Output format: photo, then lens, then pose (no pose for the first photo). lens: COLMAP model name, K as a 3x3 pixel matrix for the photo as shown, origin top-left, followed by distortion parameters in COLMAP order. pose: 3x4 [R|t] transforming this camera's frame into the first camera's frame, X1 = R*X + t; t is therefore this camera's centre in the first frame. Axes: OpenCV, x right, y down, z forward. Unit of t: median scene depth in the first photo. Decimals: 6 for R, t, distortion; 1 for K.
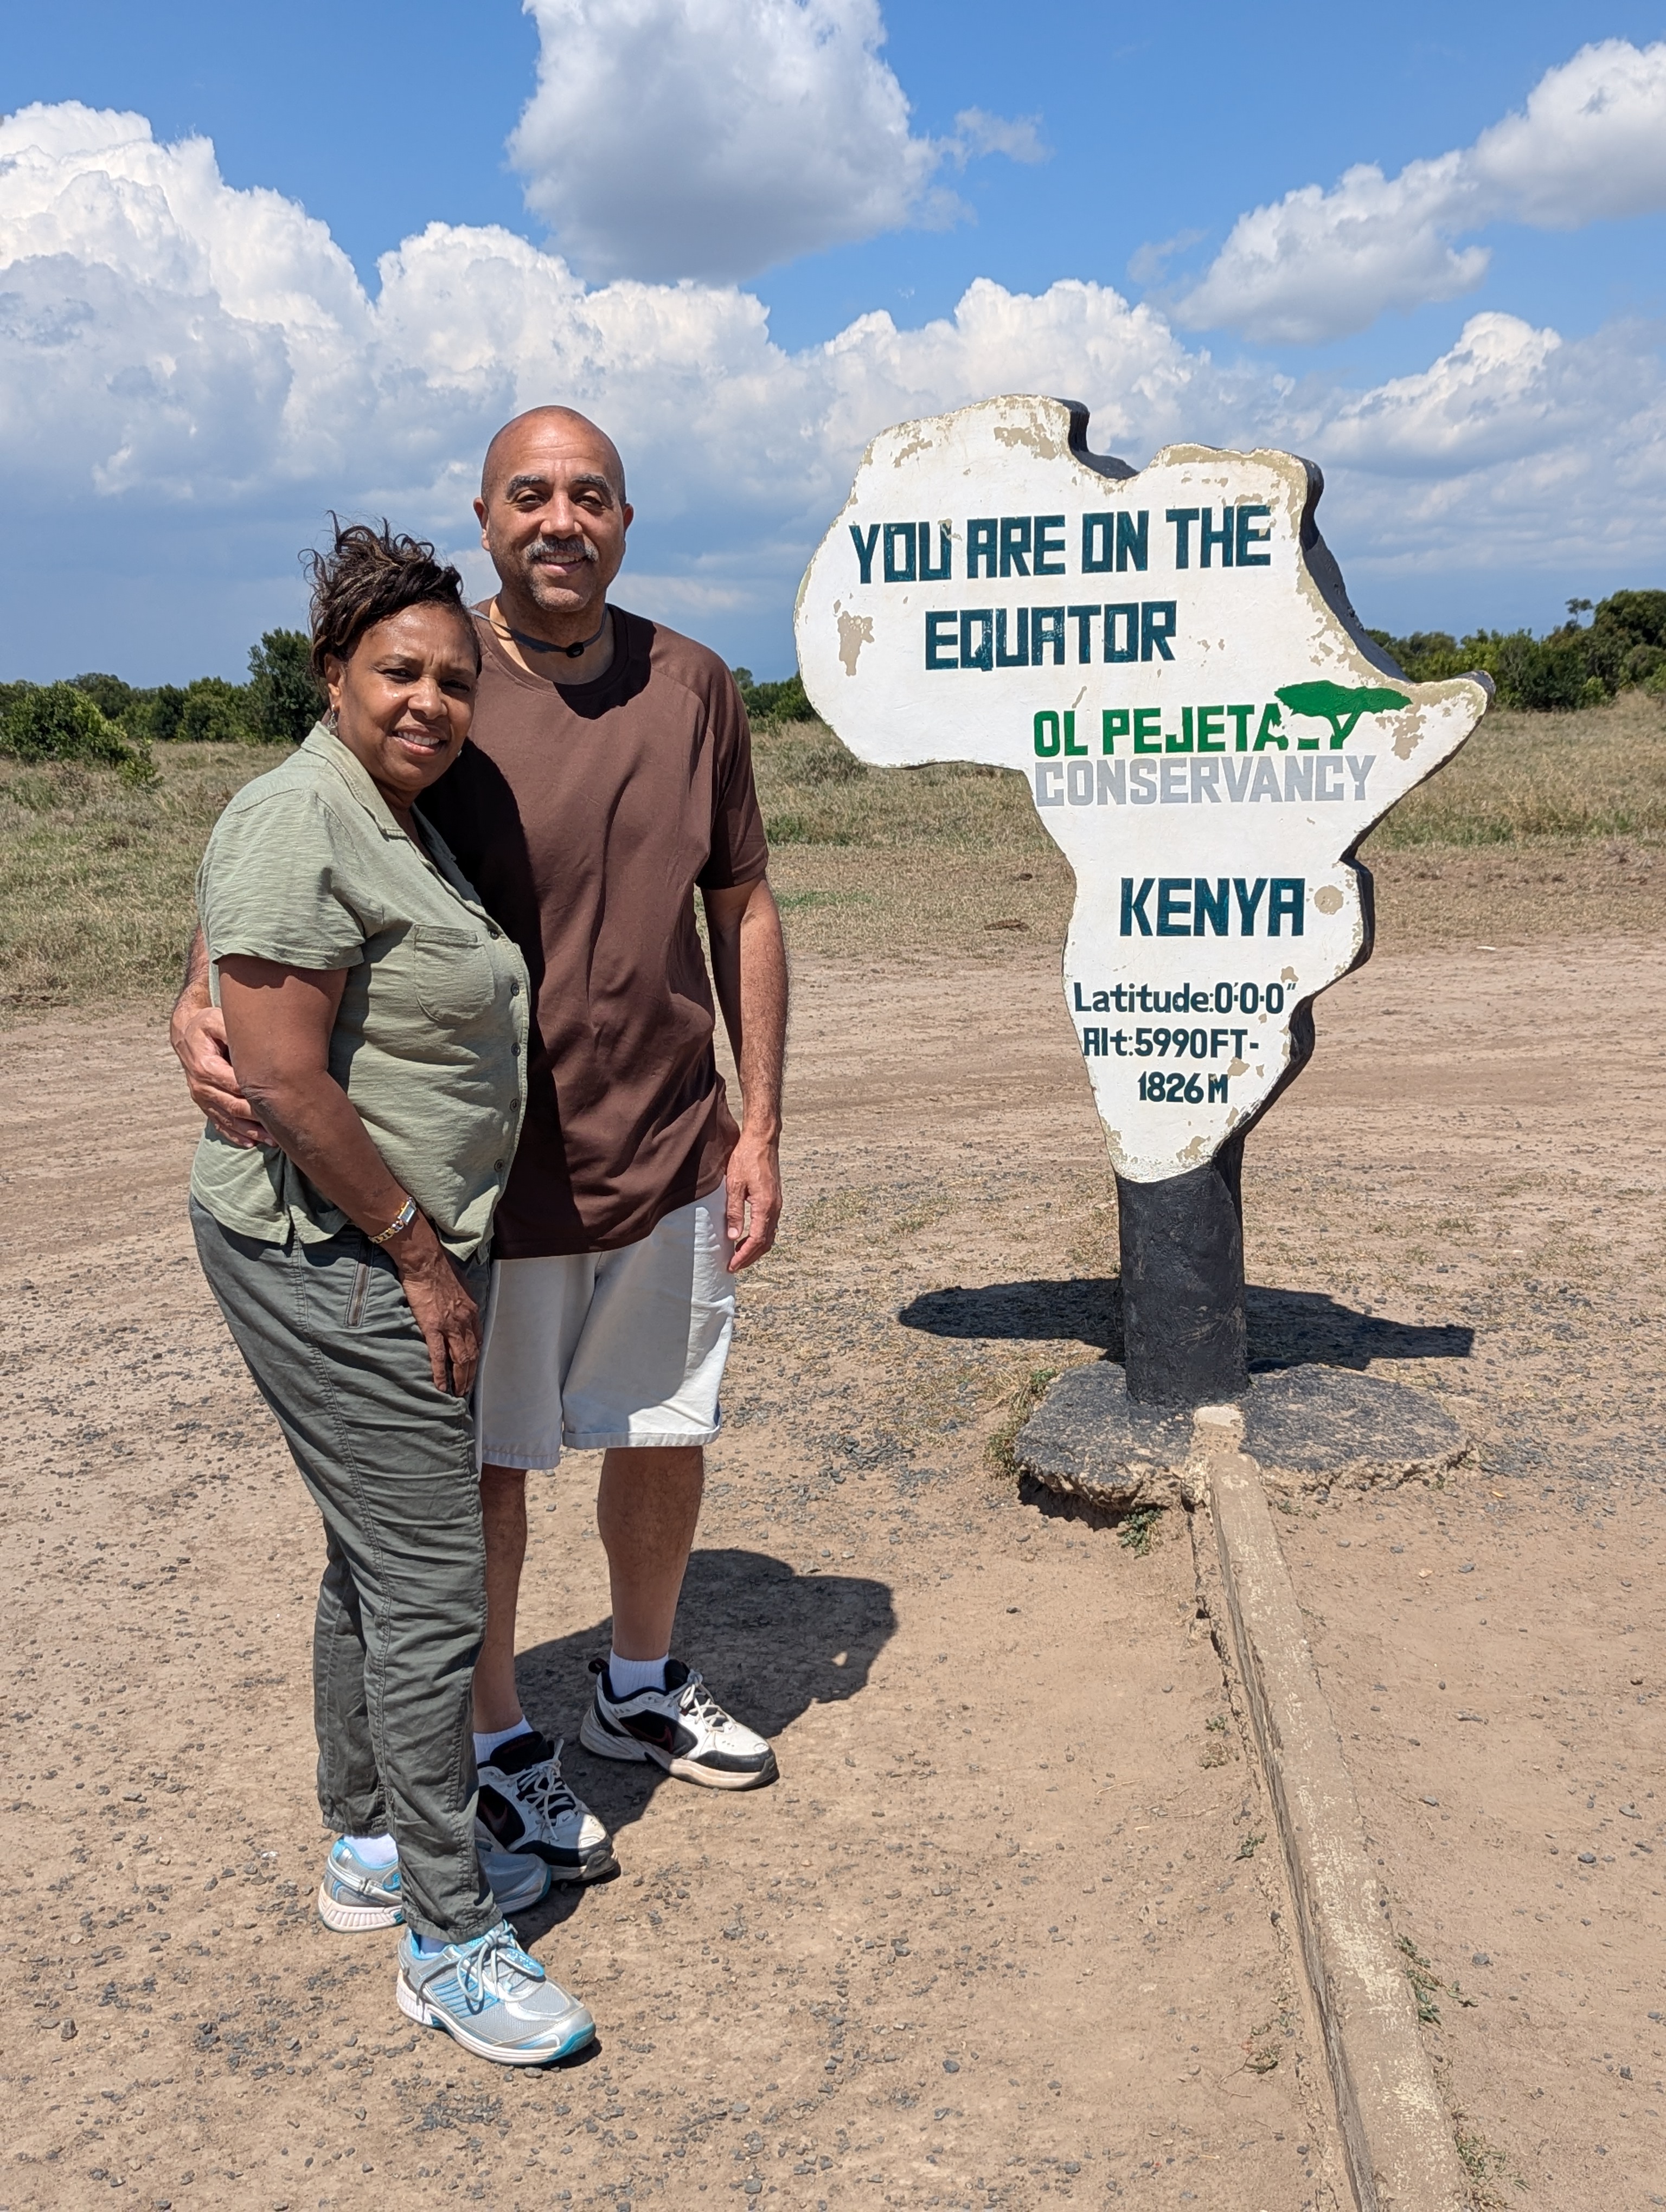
lens RADIAL K [[2627.5, 0, 864.8], [0, 2627.5, 1128.7], [0, 0, 1]] dist [0.069806, 0.000000]
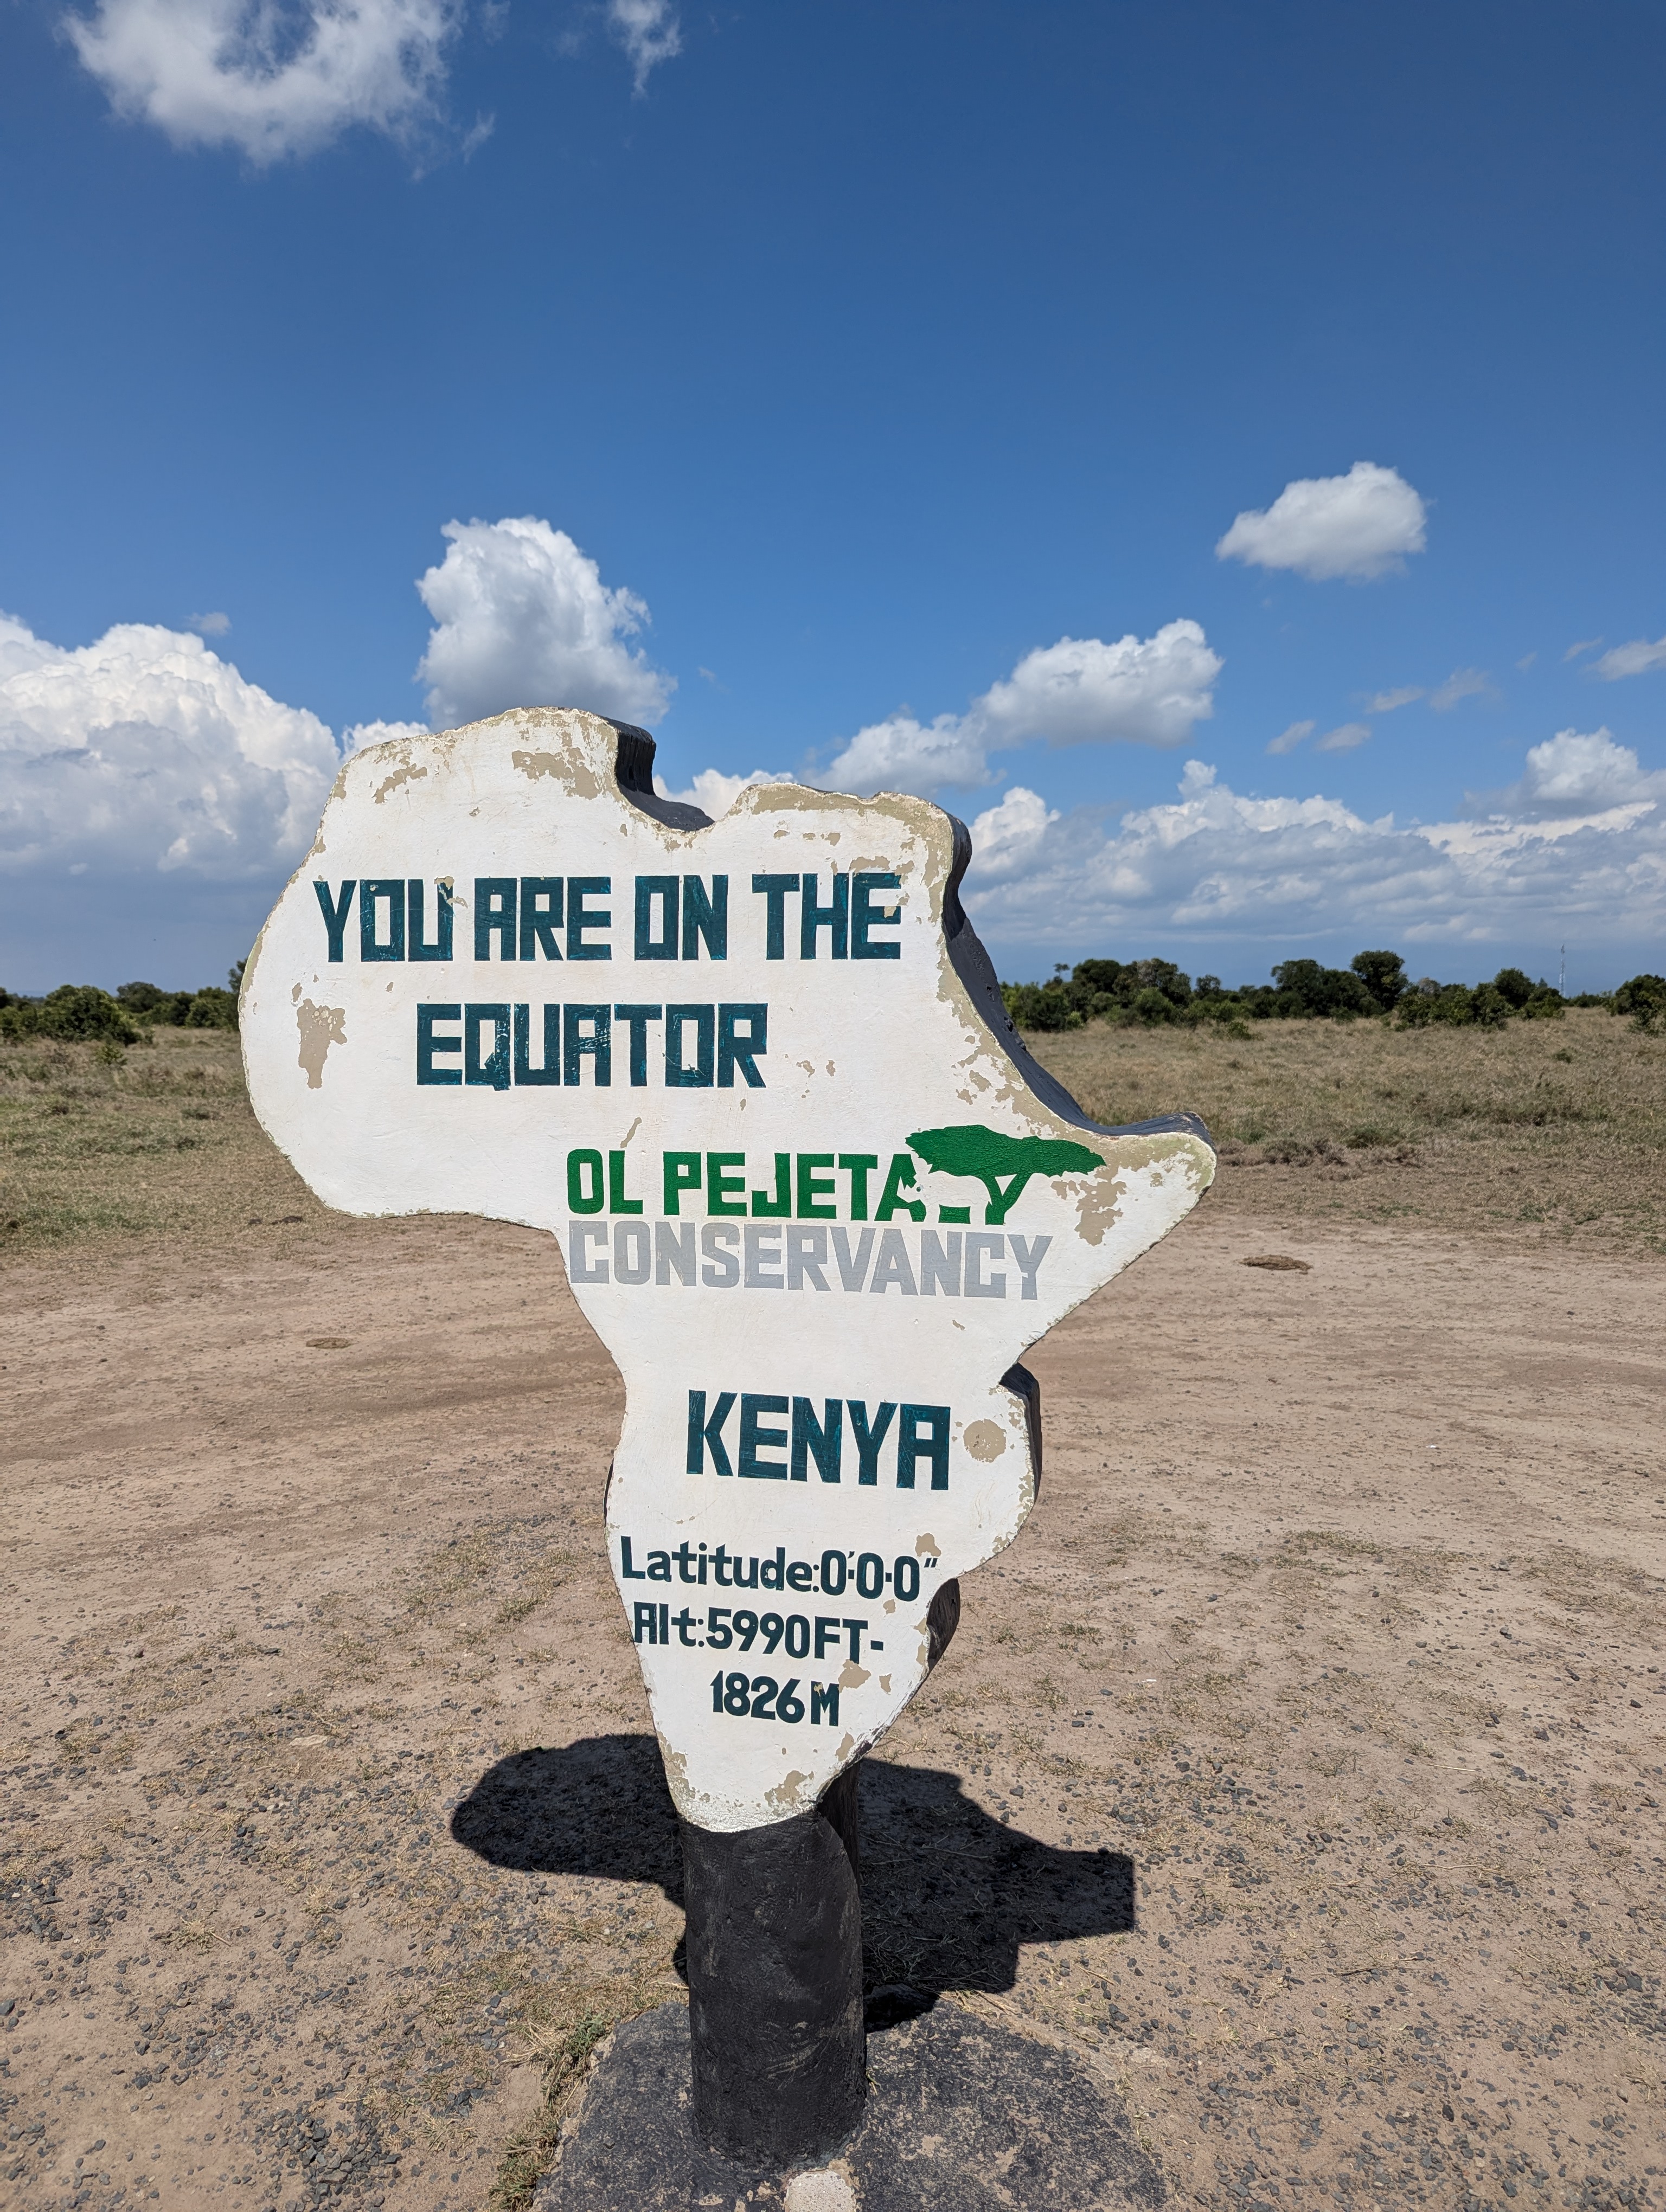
lens RADIAL K [[1592.0, 0, 827.8], [0, 1592.0, 1111.4], [0, 0, 1]] dist [0.073844, -0.055116]
pose [[0.992845, 0.018221, 0.118010, 0.082584], [-0.006474, 0.995049, -0.099171, -0.126593], [-0.119233, 0.097698, 0.988048, 0.569589]]
